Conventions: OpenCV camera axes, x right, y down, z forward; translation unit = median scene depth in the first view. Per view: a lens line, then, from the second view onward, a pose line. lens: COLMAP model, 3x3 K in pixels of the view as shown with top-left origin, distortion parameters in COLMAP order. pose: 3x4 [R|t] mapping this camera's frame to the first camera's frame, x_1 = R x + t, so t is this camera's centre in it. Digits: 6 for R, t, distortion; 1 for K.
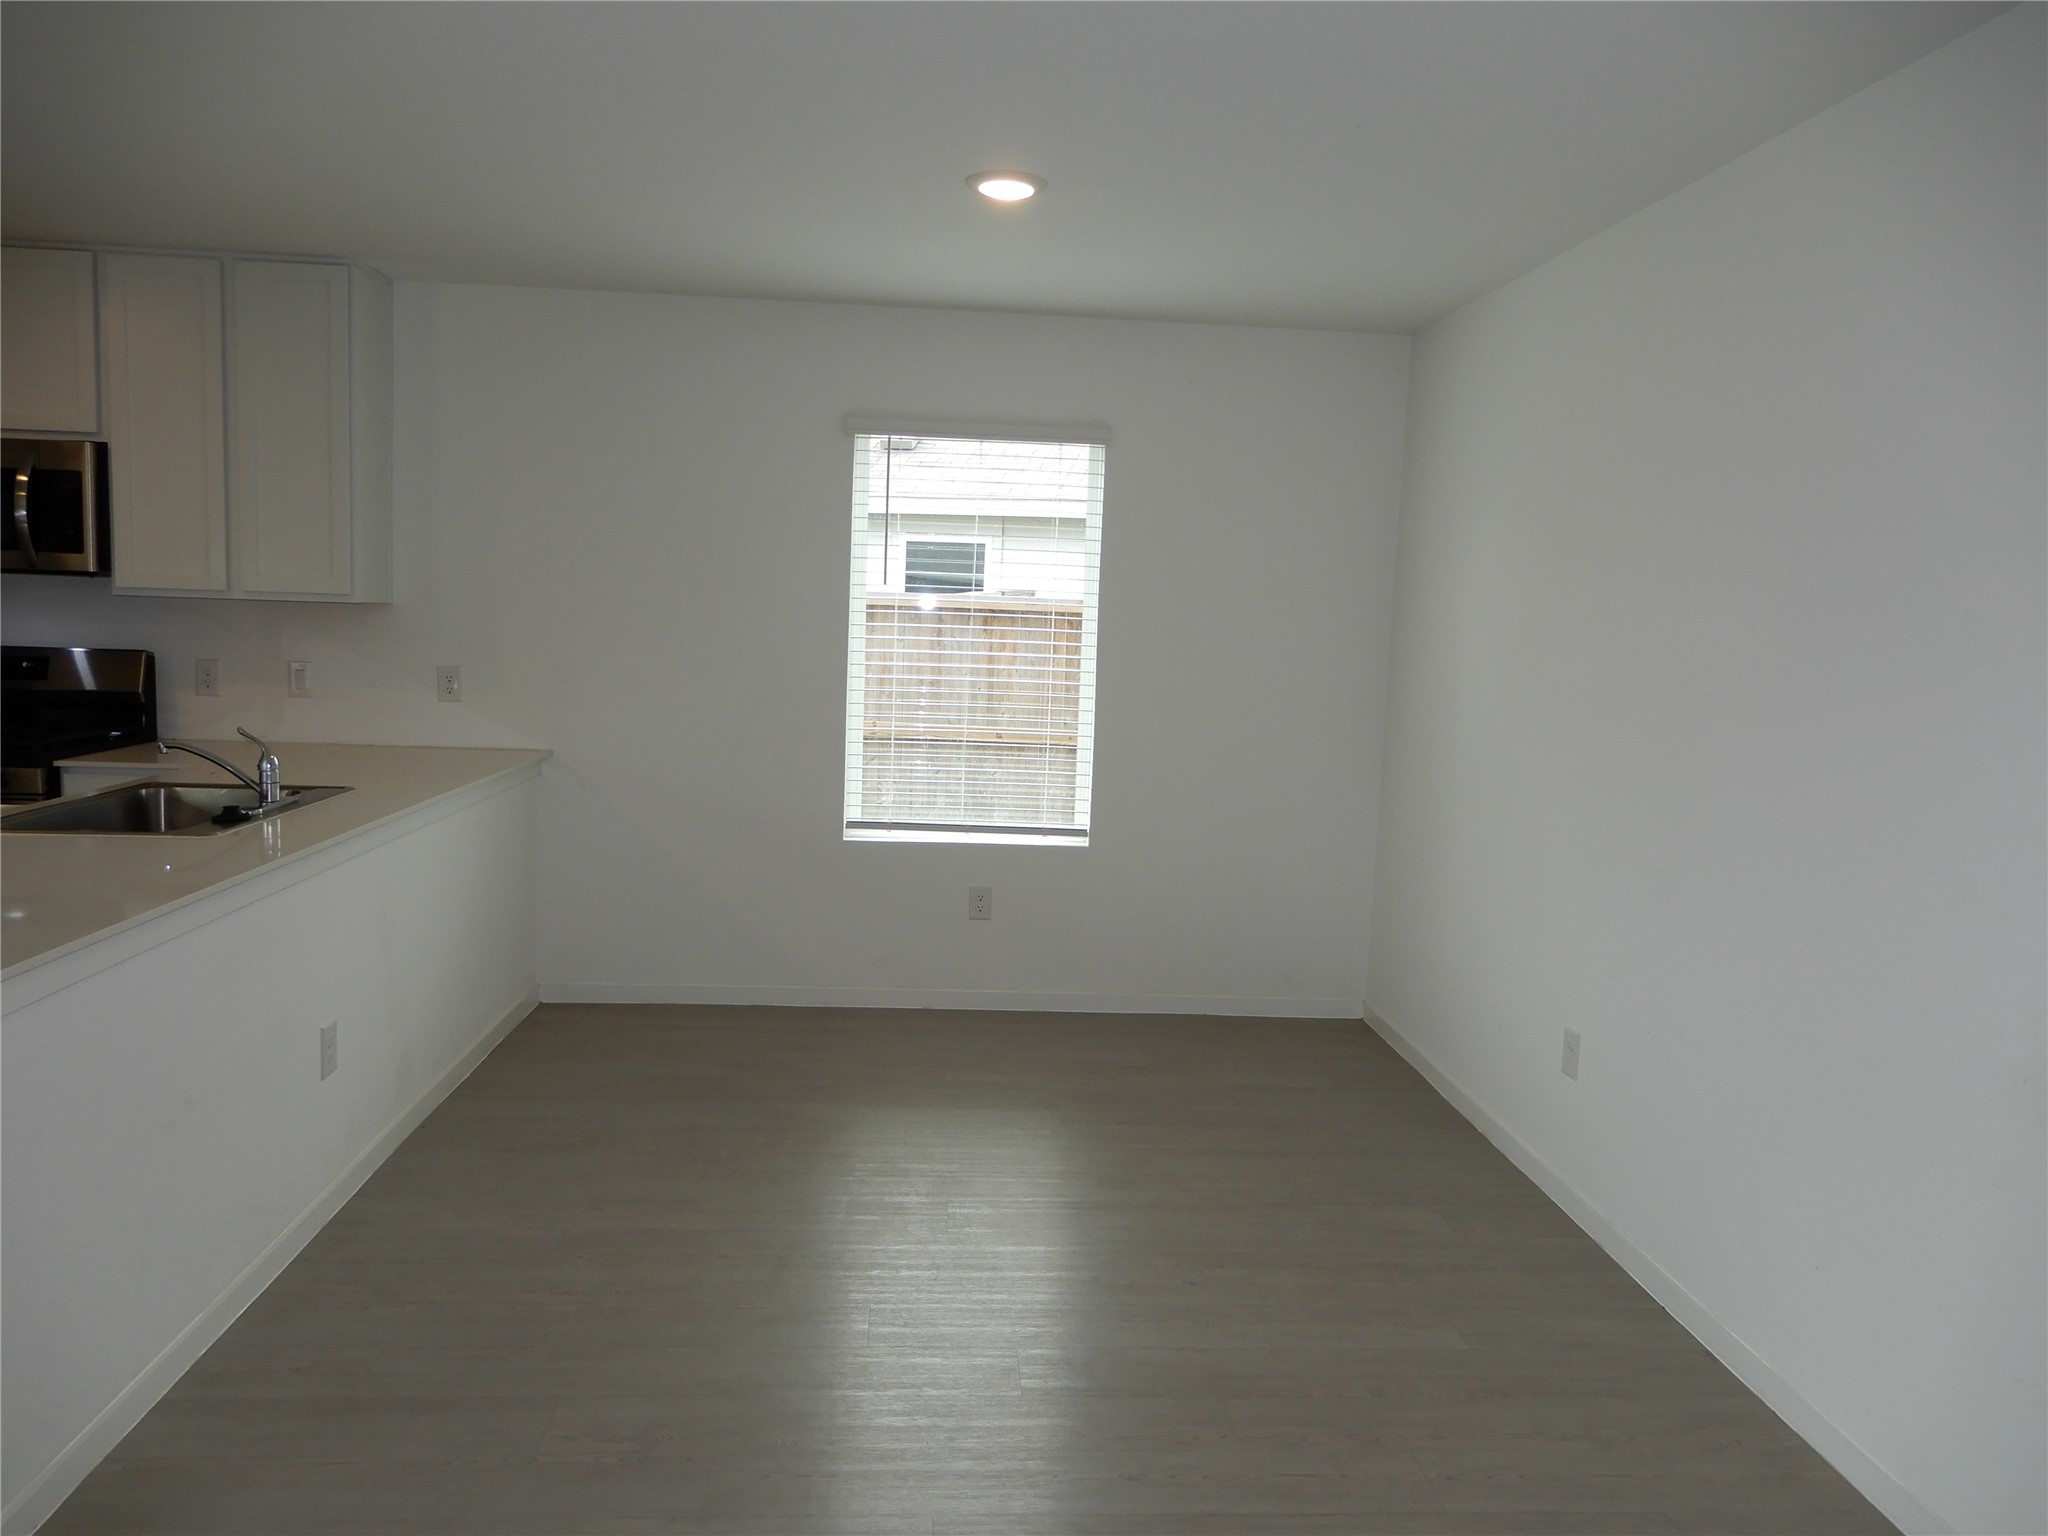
lens RADIAL K [[1502.6, 0, 1024.0], [0, 1502.6, 768.0], [0, 0, 1]] dist [0.000958, 0.001084]
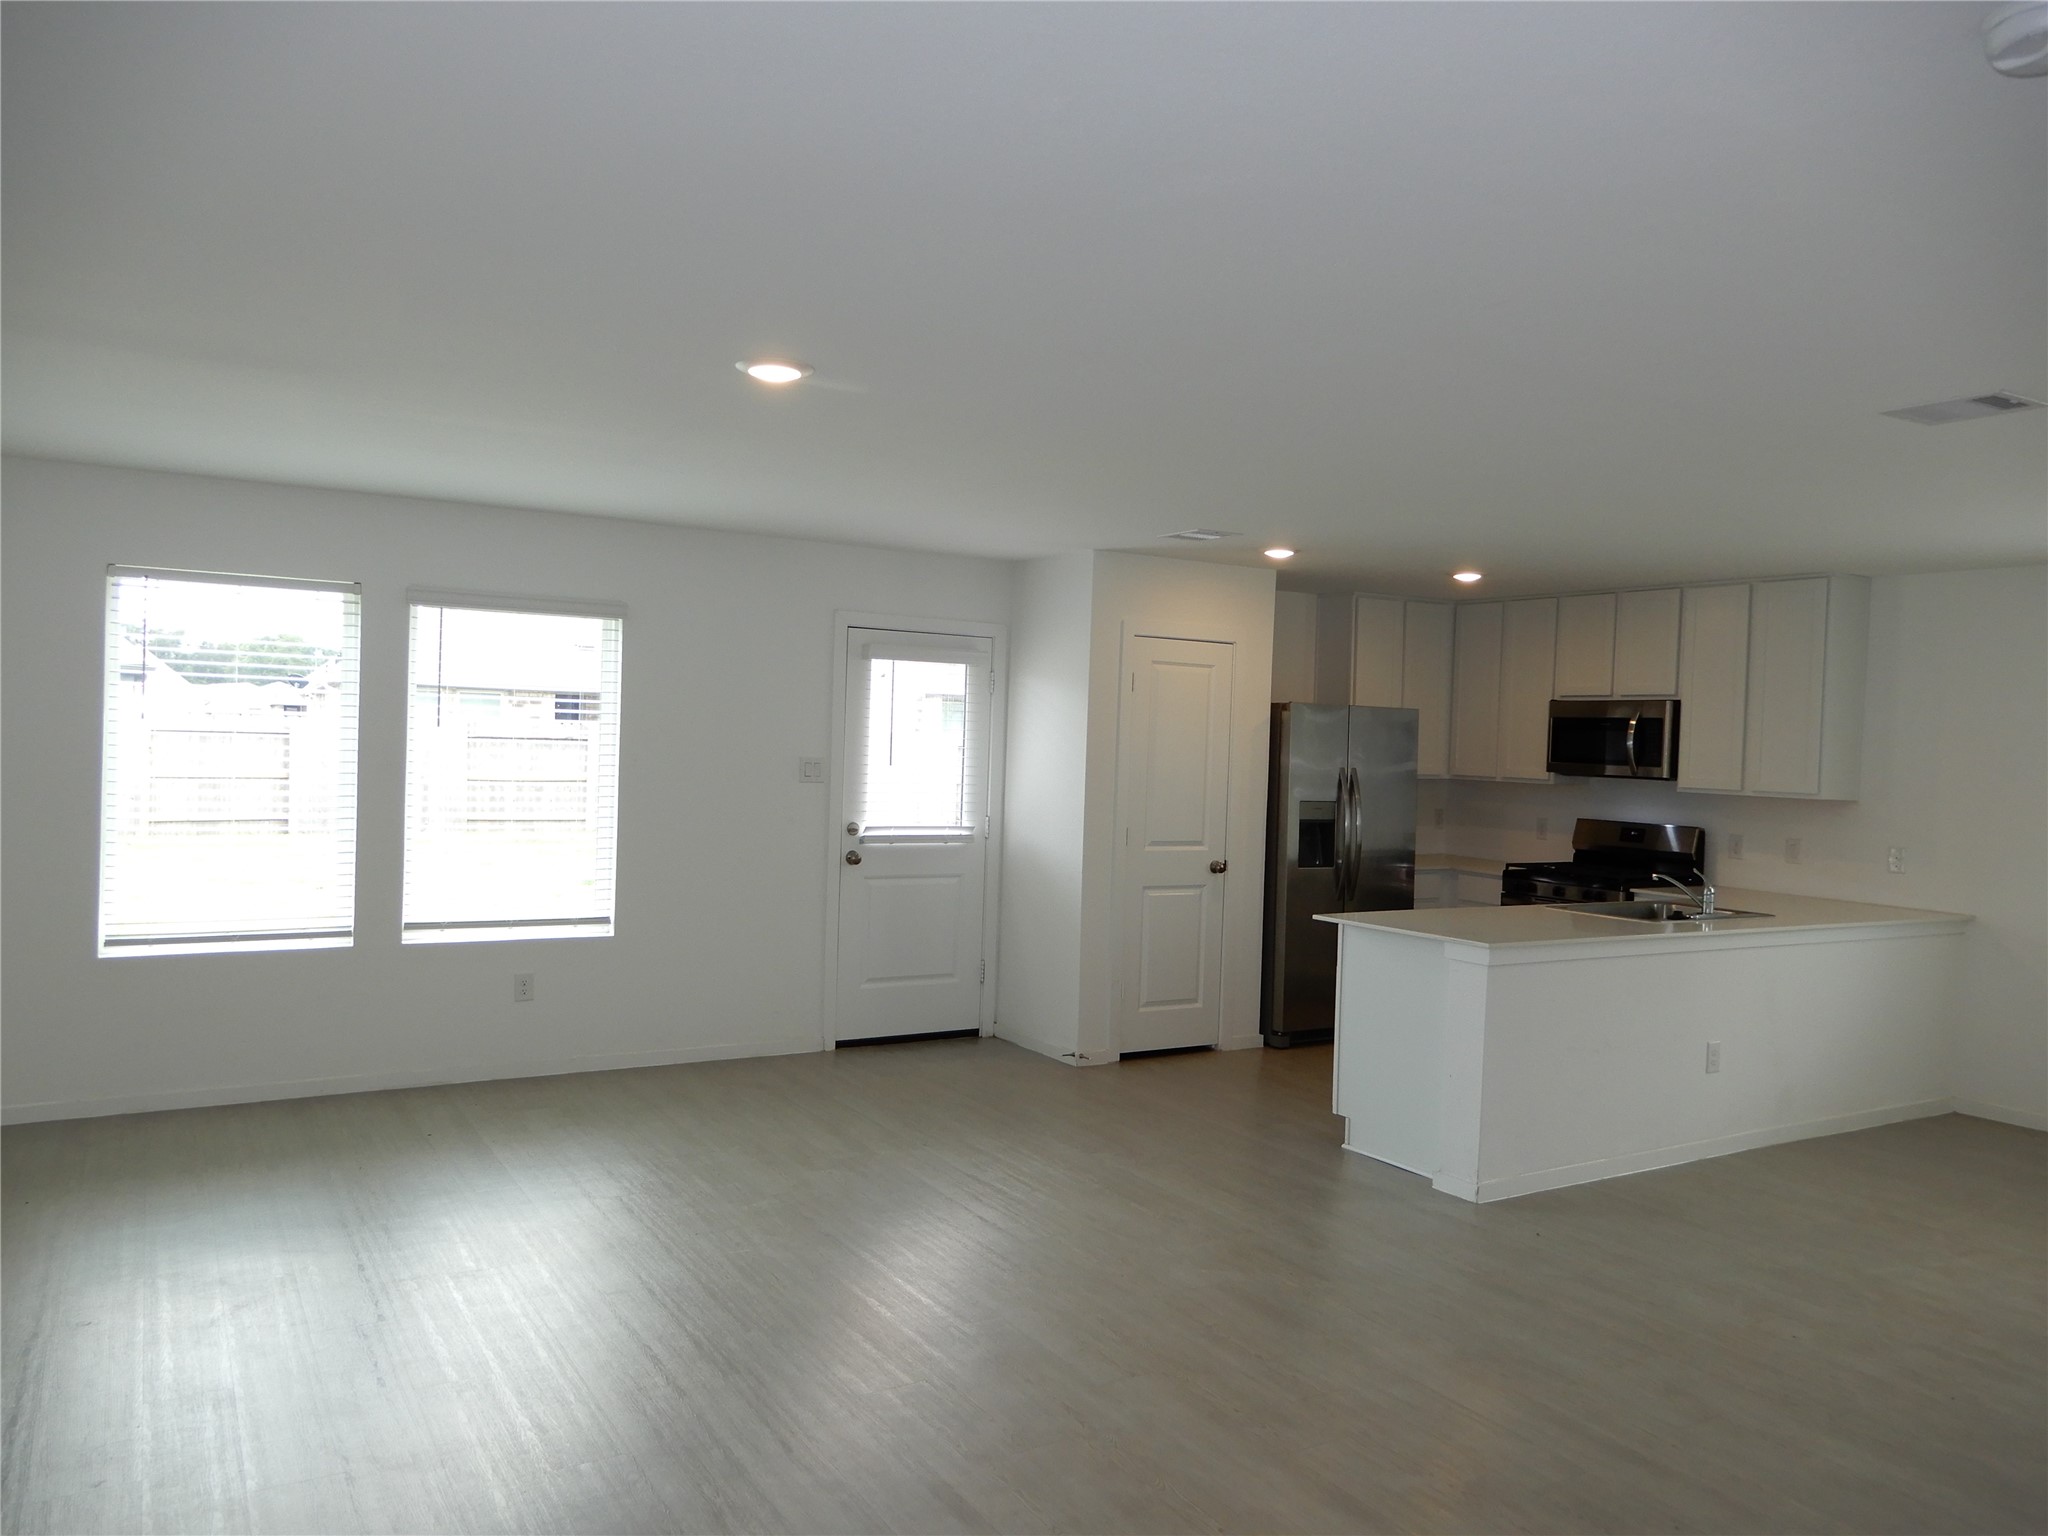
lens RADIAL K [[1462.3, 0, 1022.3], [0, 1462.3, 757.8], [0, 0, 1]] dist [0.008625, -0.006100]
pose [[0.464280, -0.009986, -0.885632, 0.472172], [-0.118014, 0.990323, -0.073033, 0.048028], [0.877791, 0.138425, 0.458608, -0.356615]]
